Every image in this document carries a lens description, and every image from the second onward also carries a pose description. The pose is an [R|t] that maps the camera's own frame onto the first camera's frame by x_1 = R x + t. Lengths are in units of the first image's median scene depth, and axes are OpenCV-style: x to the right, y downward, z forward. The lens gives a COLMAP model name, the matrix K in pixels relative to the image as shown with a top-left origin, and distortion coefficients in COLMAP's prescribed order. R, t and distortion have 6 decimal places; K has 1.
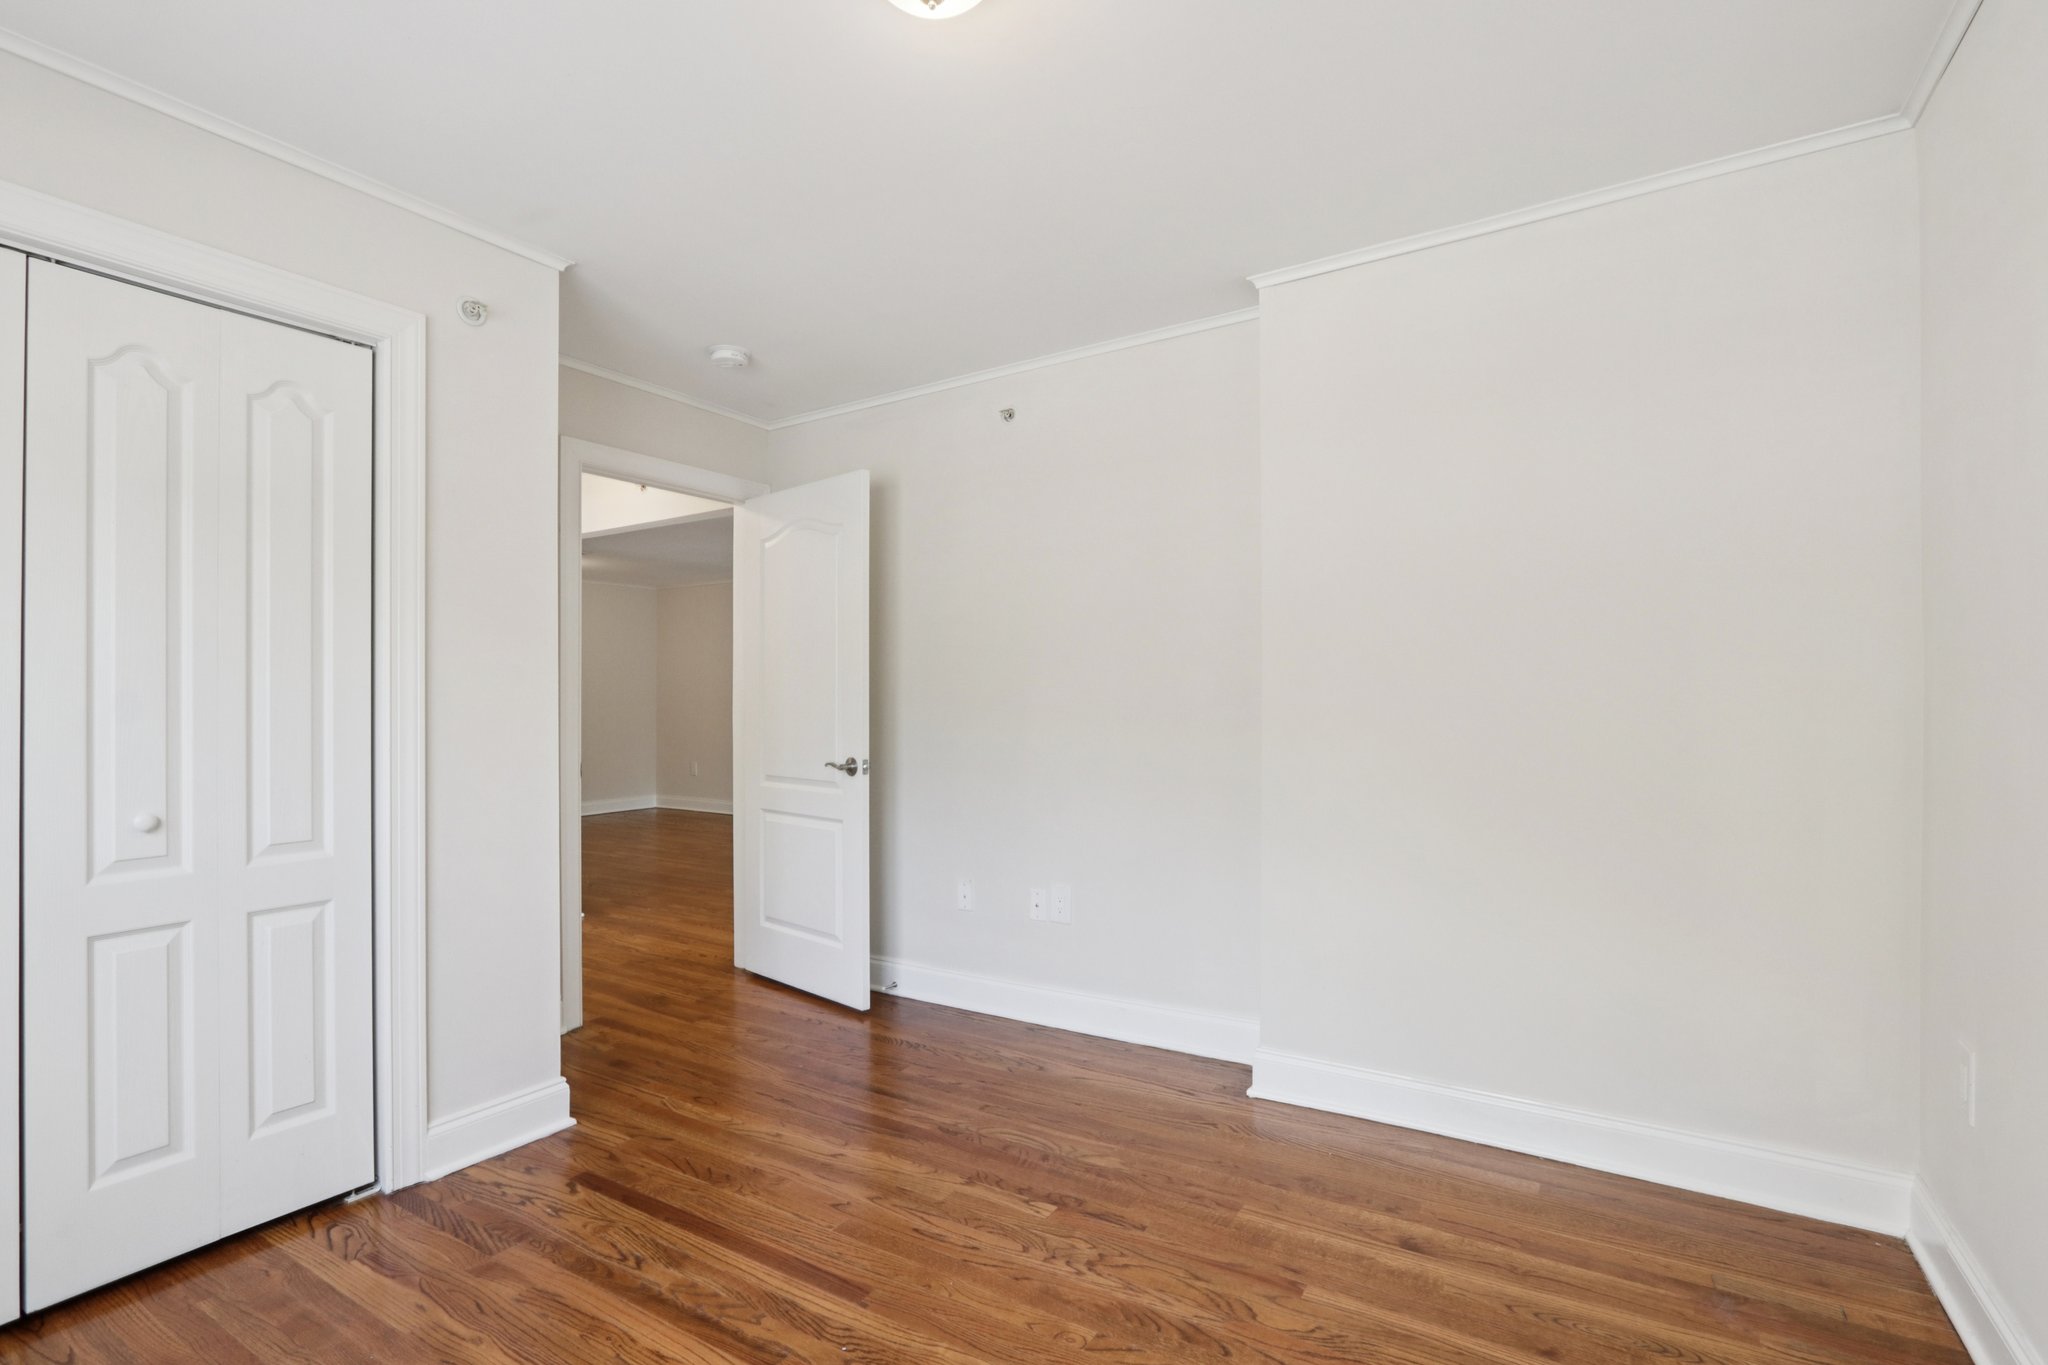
lens RADIAL K [[932.4, 0, 1024.0], [0, 932.4, 682.5], [0, 0, 1]] dist [-0.014197, 0.000059]
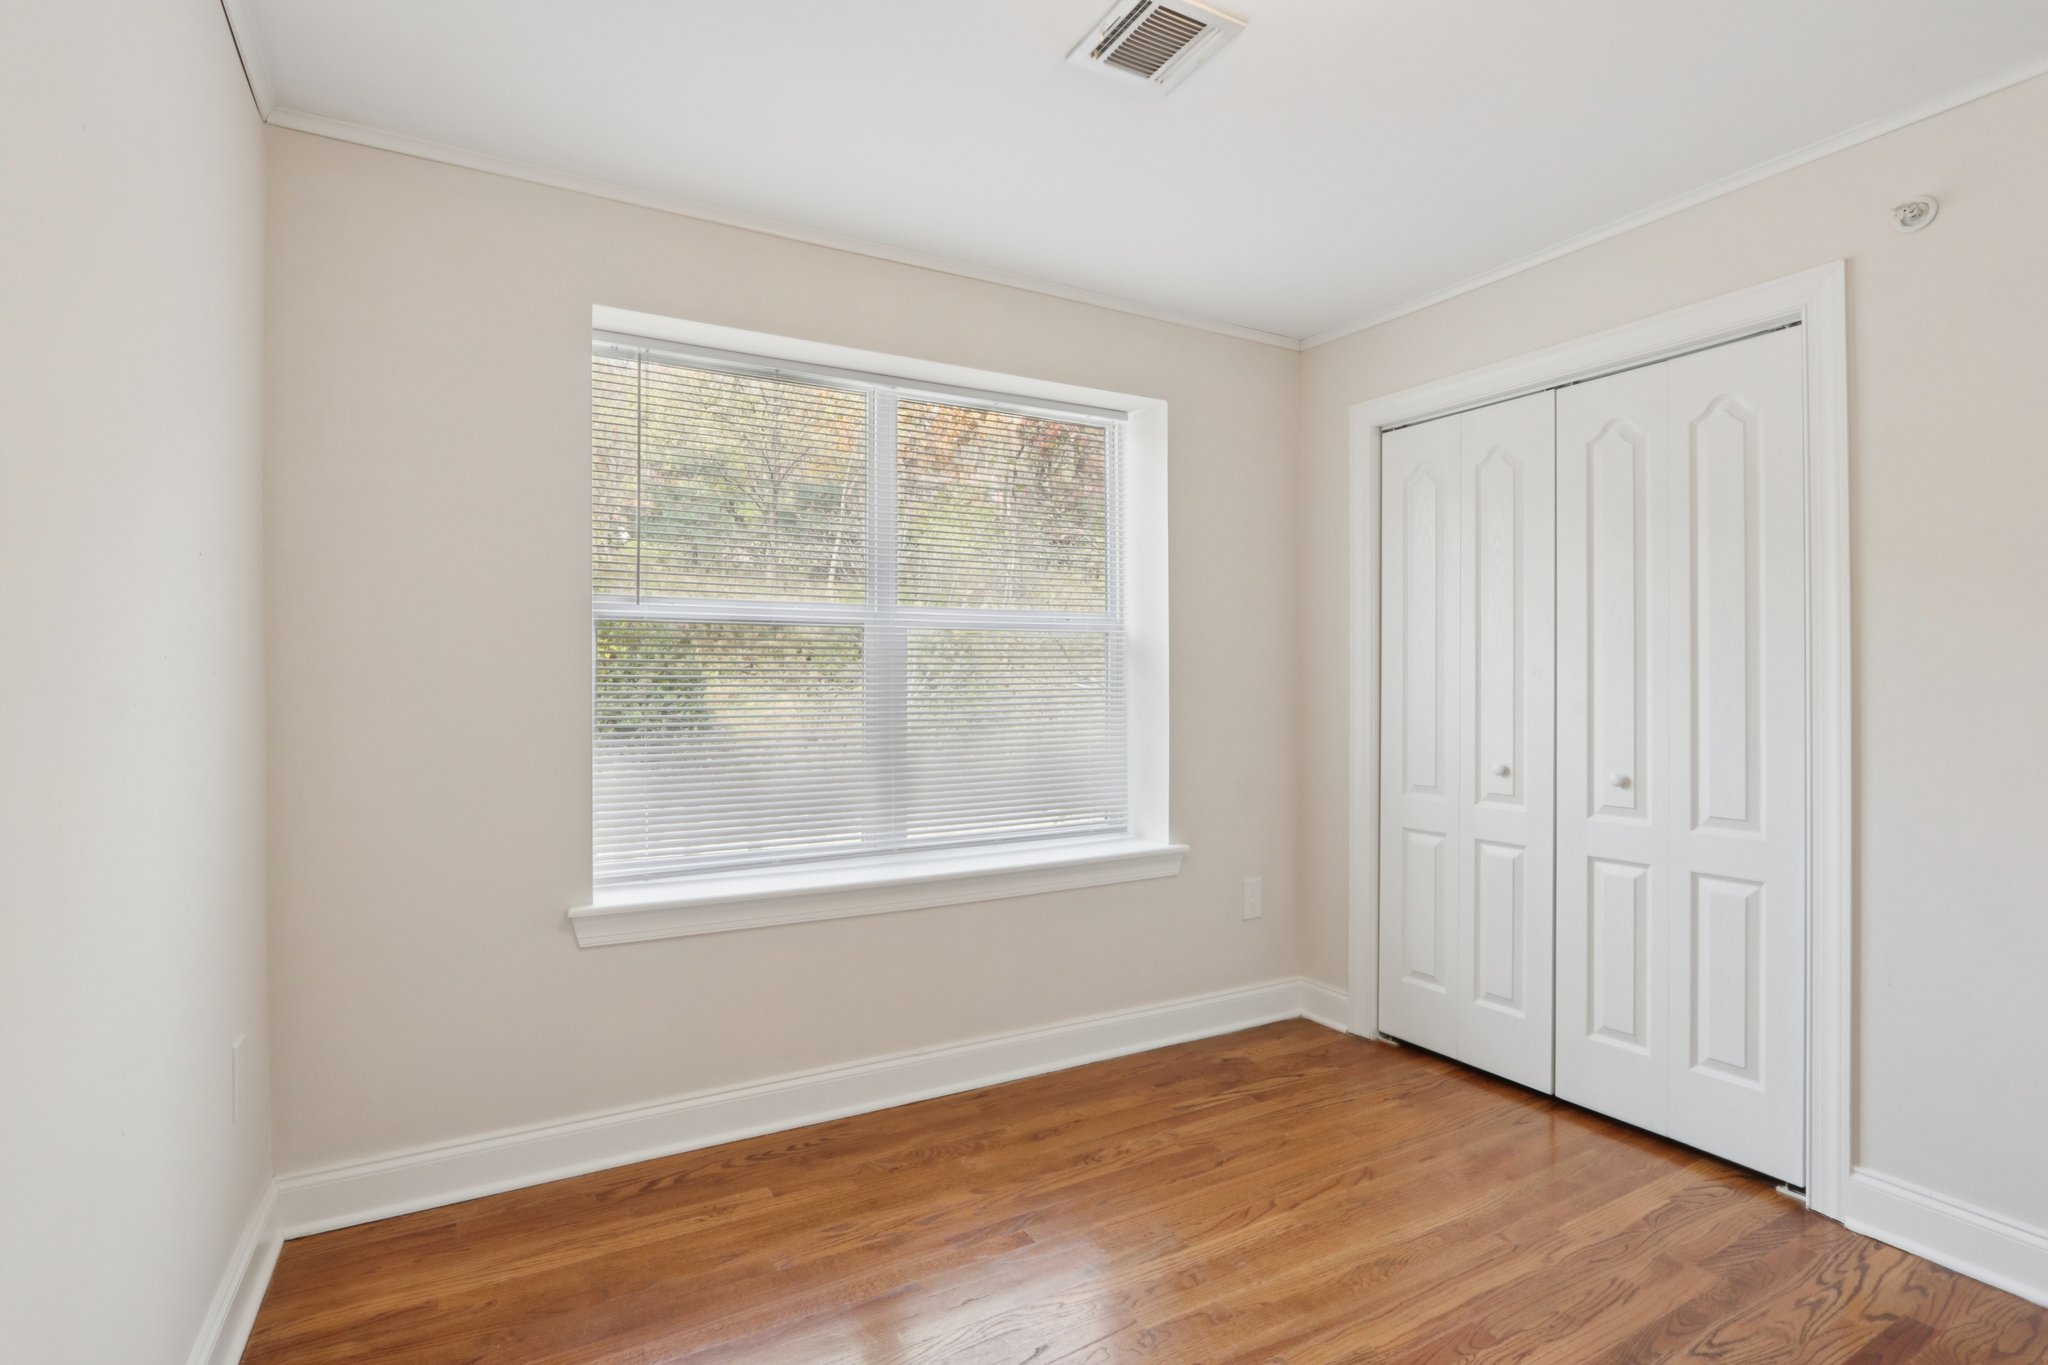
lens RADIAL K [[962.2, 0, 1018.0], [0, 962.2, 683.9], [0, 0, 1]] dist [-0.017630, 0.000230]
pose [[-0.447810, 0.002834, -0.894124, 0.625785], [0.007745, 0.999970, -0.000709, 0.009683], [0.894095, -0.007243, -0.447818, 0.818917]]
